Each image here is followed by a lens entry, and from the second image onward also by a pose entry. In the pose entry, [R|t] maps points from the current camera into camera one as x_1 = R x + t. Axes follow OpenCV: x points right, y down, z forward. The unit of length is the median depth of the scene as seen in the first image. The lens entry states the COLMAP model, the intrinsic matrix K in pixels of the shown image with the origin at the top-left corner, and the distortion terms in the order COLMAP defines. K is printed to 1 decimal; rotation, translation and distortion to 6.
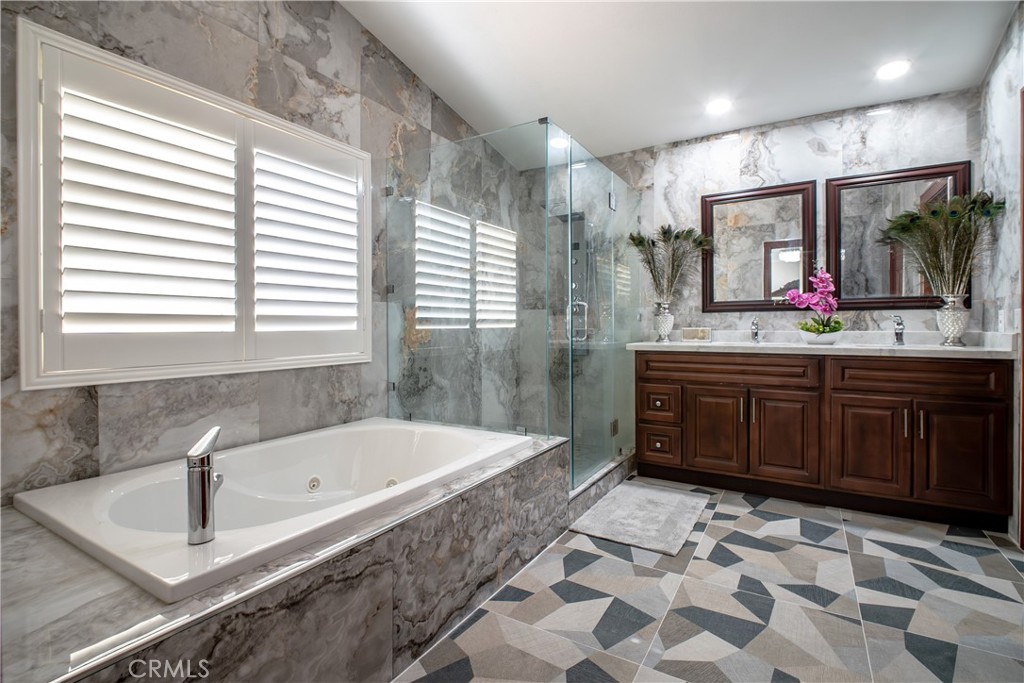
lens RADIAL K [[468.4, 0, 507.6], [0, 468.4, 329.6], [0, 0, 1]] dist [-0.001696, -0.005397]
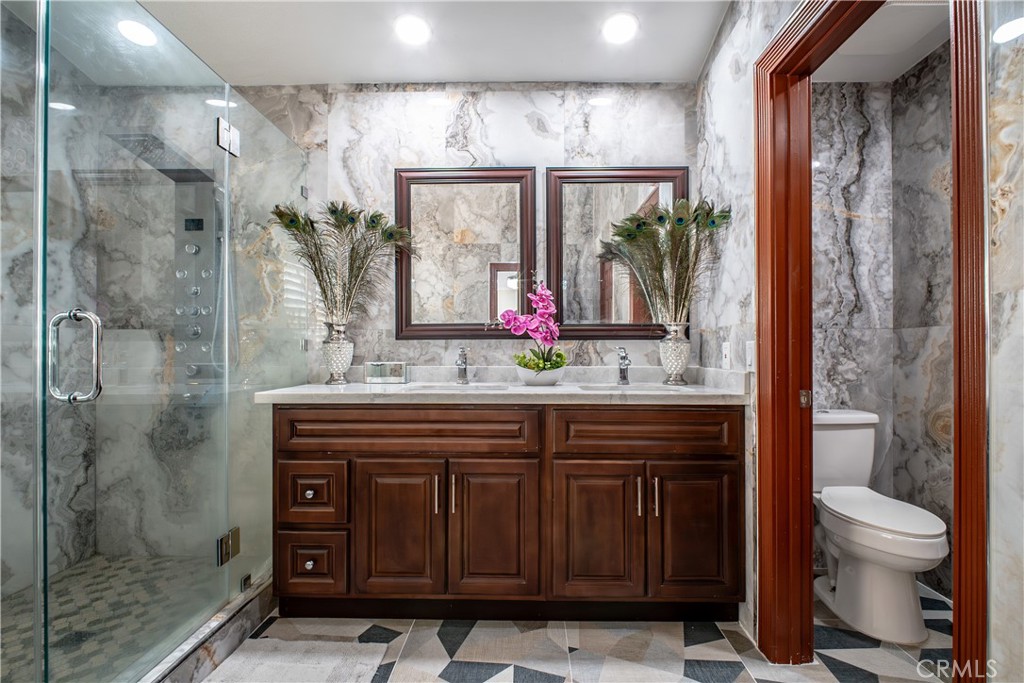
lens RADIAL K [[477.7, 0, 521.1], [0, 477.7, 340.3], [0, 0, 1]] dist [0.000155, -0.001290]
pose [[0.855472, 0.014715, 0.517639, 0.248653], [0.001292, 0.999532, -0.030549, -0.015717], [-0.517847, 0.026803, 0.855053, 0.365314]]
